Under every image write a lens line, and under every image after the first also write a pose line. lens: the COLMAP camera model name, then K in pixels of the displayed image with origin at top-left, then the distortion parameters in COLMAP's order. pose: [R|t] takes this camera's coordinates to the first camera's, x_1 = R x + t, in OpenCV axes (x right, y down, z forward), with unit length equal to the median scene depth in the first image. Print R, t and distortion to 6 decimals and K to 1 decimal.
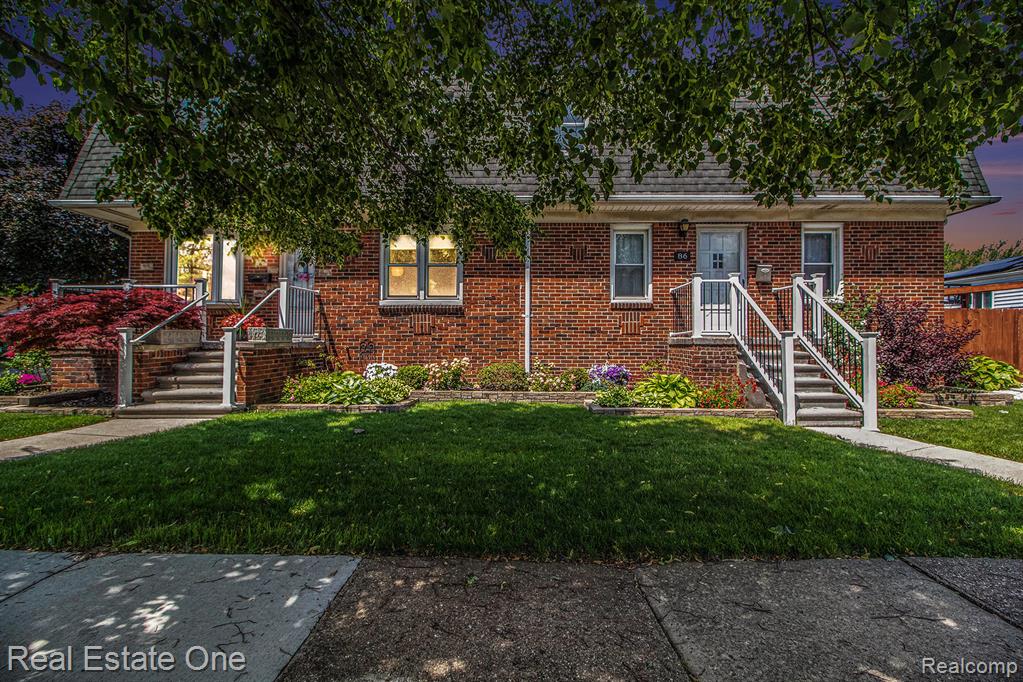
lens RADIAL K [[482.2, 0, 503.9], [0, 482.2, 334.7], [0, 0, 1]] dist [-0.008093, -0.003569]
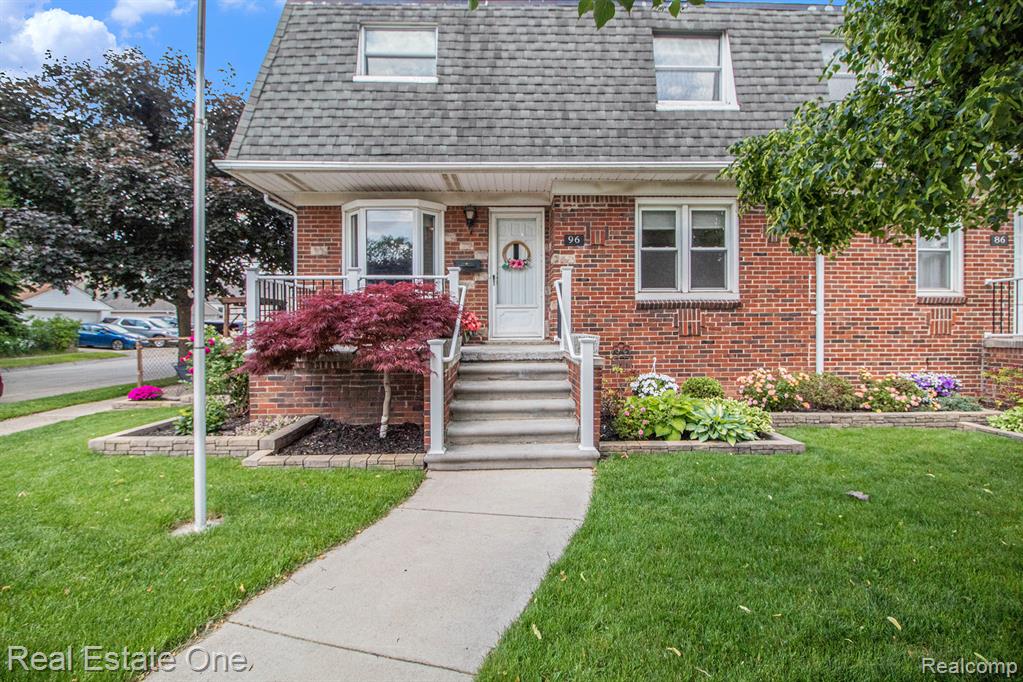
lens RADIAL K [[482.2, 0, 518.0], [0, 482.2, 335.0], [0, 0, 1]] dist [-0.008093, -0.003569]
pose [[0.999213, -0.004998, 0.039356, -0.487672], [0.004074, 0.999715, 0.023521, -0.022430], [-0.039463, -0.023342, 0.998948, 0.212697]]
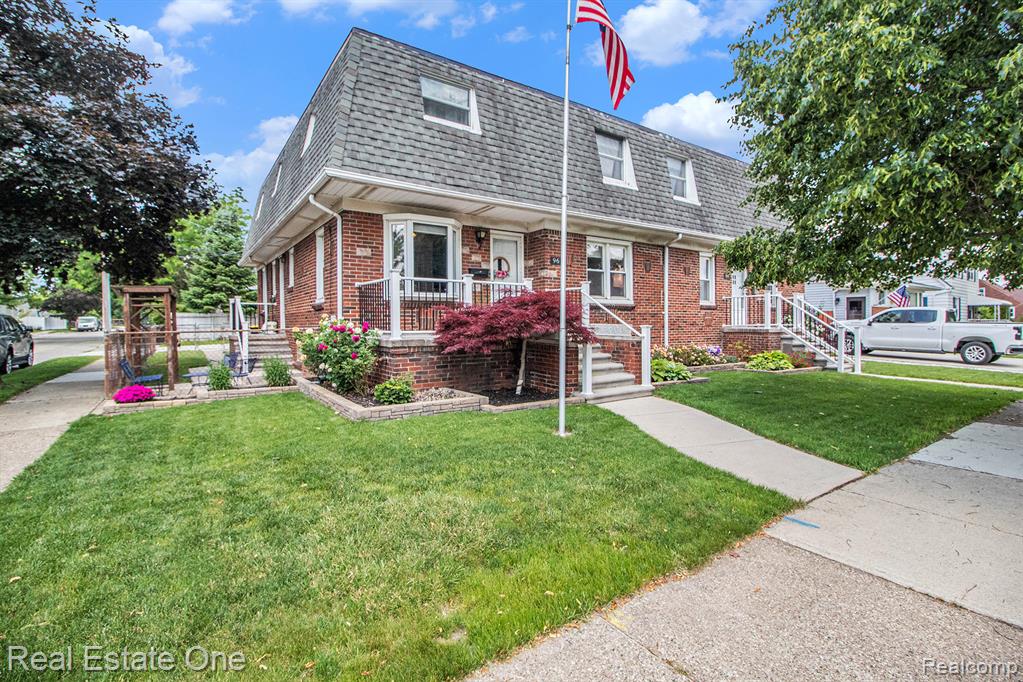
lens RADIAL K [[482.2, 0, 510.5], [0, 482.2, 336.0], [0, 0, 1]] dist [-0.008093, -0.003569]
pose [[0.811265, -0.017580, 0.584414, -1.137224], [0.001150, 0.999594, 0.028473, -0.012366], [-0.584677, -0.022427, 0.810956, 0.124314]]
